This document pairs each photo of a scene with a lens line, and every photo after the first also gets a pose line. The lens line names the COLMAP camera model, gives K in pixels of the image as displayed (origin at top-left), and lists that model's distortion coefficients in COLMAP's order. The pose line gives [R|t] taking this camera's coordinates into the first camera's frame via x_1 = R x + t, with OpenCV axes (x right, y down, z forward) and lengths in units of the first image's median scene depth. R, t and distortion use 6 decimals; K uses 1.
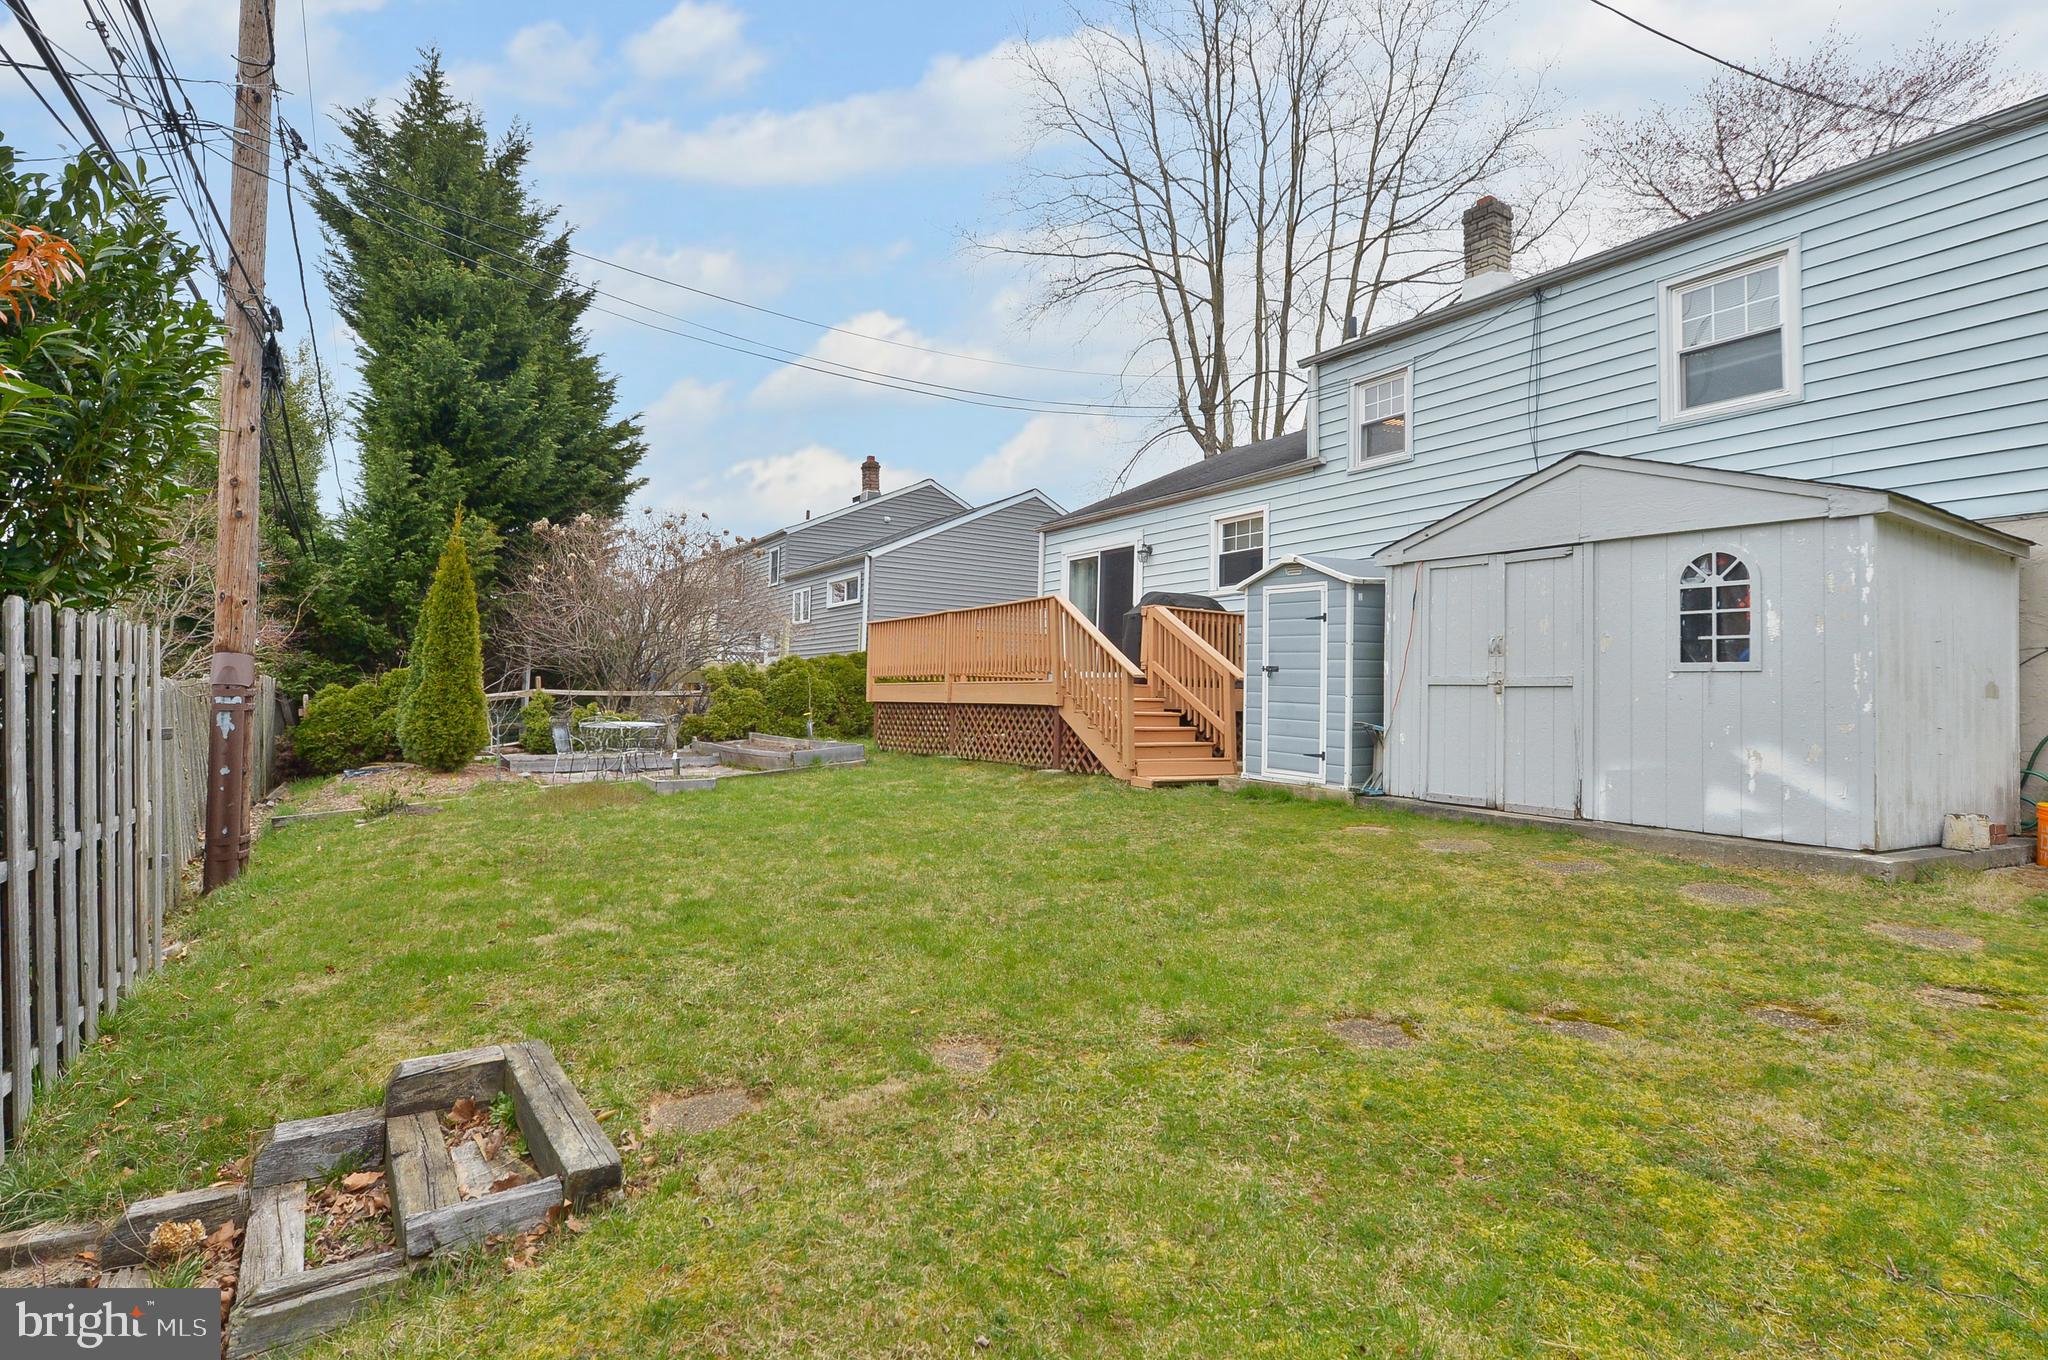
lens RADIAL K [[1052.7, 0, 1024.0], [0, 1052.7, 680.0], [0, 0, 1]] dist [0.000125, 0.000018]
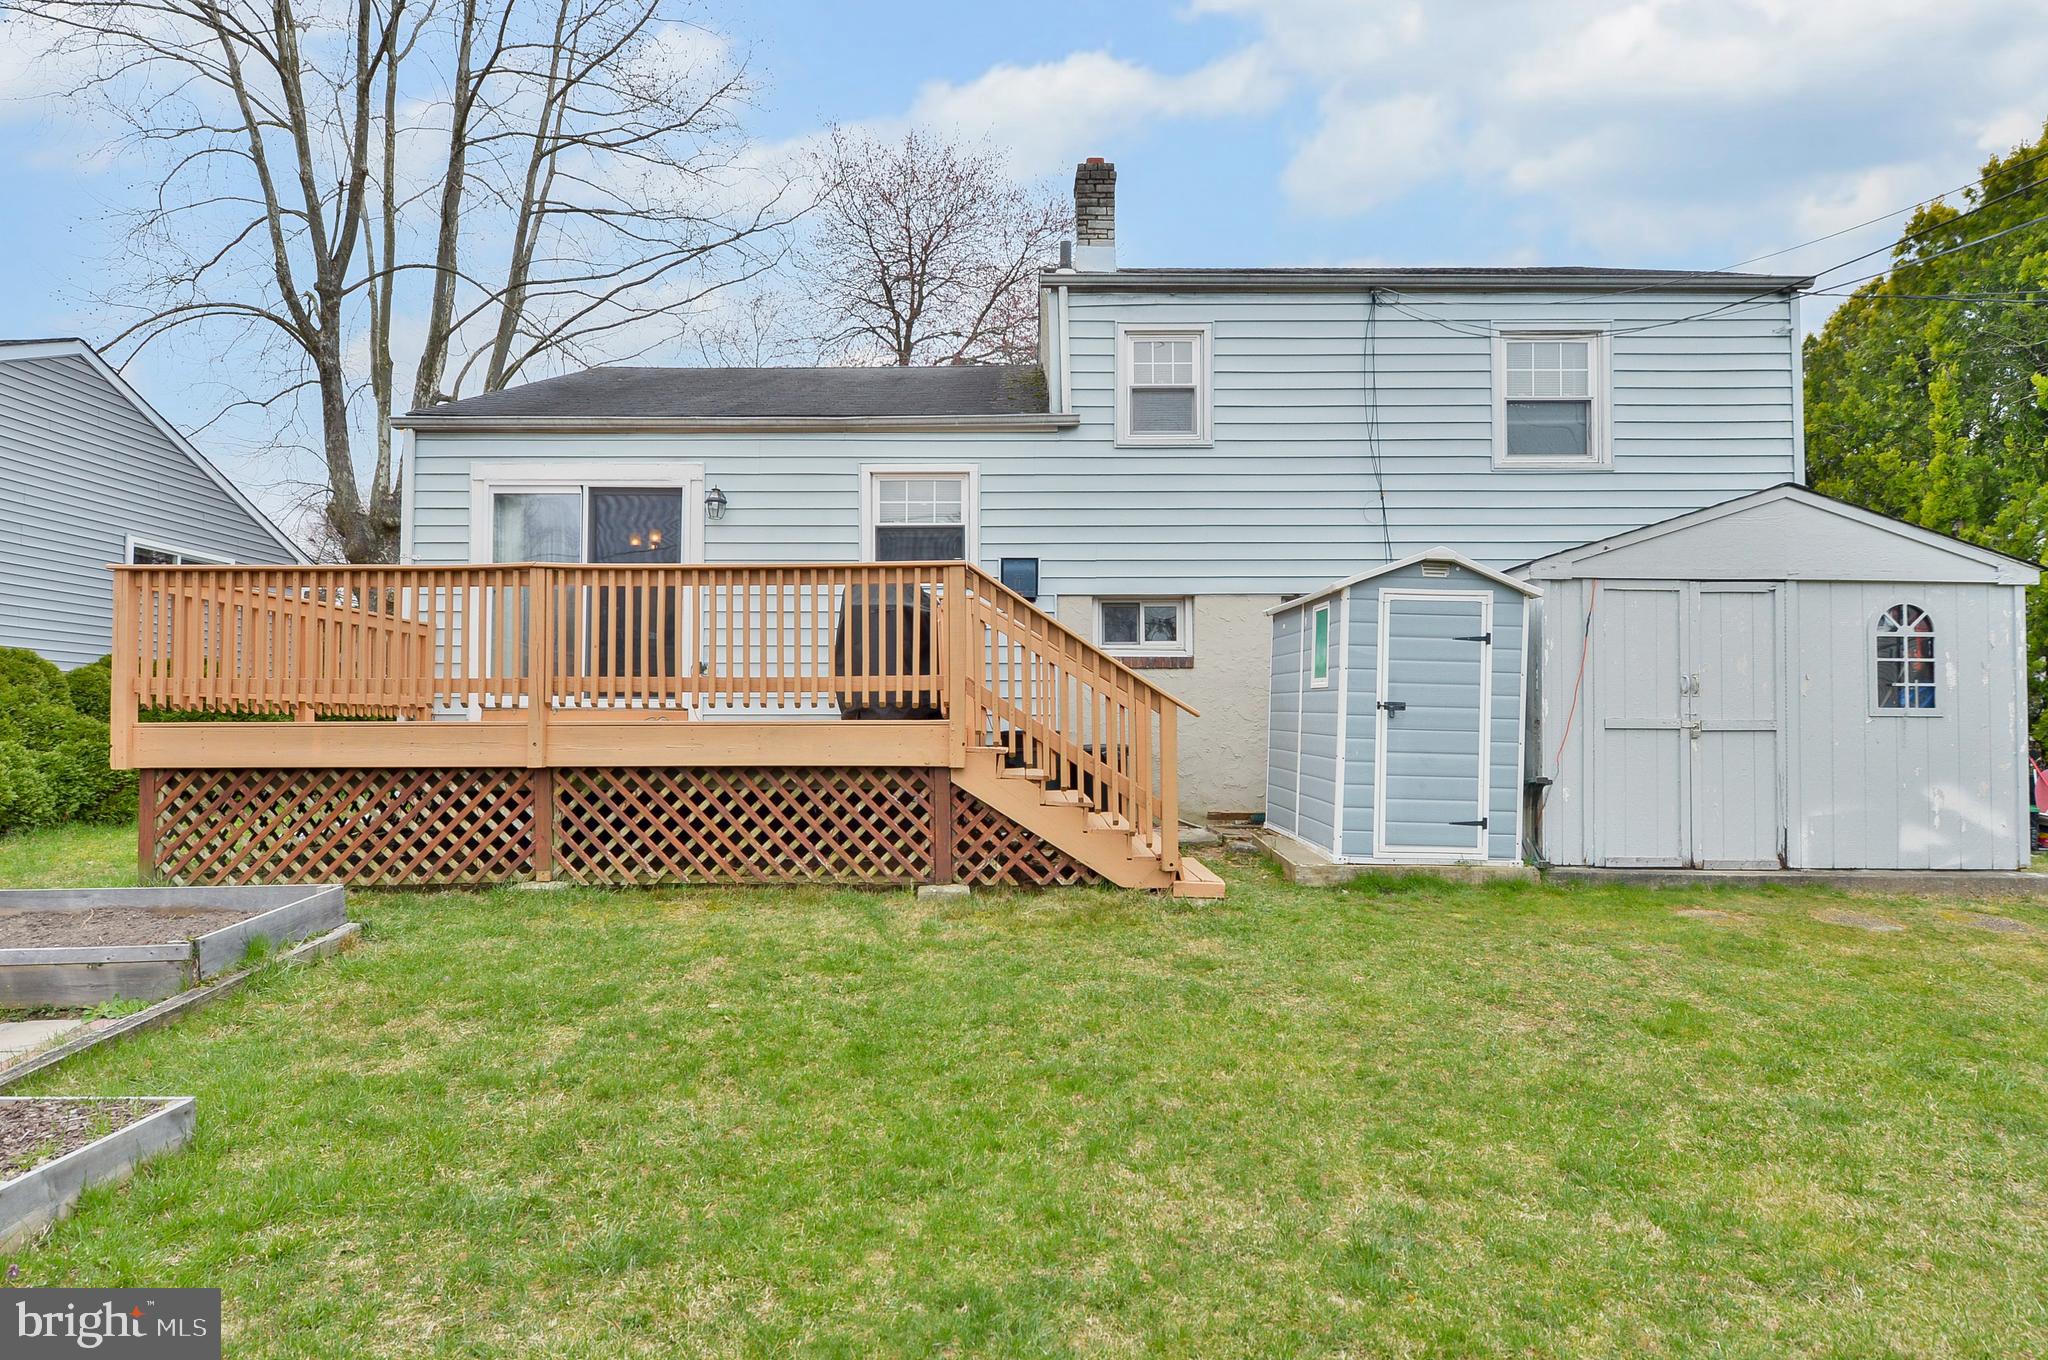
lens RADIAL K [[1079.0, 0, 1021.0], [0, 1079.0, 733.1], [0, 0, 1]] dist [-0.002375, -0.000436]
pose [[0.524050, -0.016277, 0.851532, -0.573647], [-0.007100, 0.999699, 0.023479, -0.008285], [-0.851658, -0.018350, 0.523776, 0.929595]]
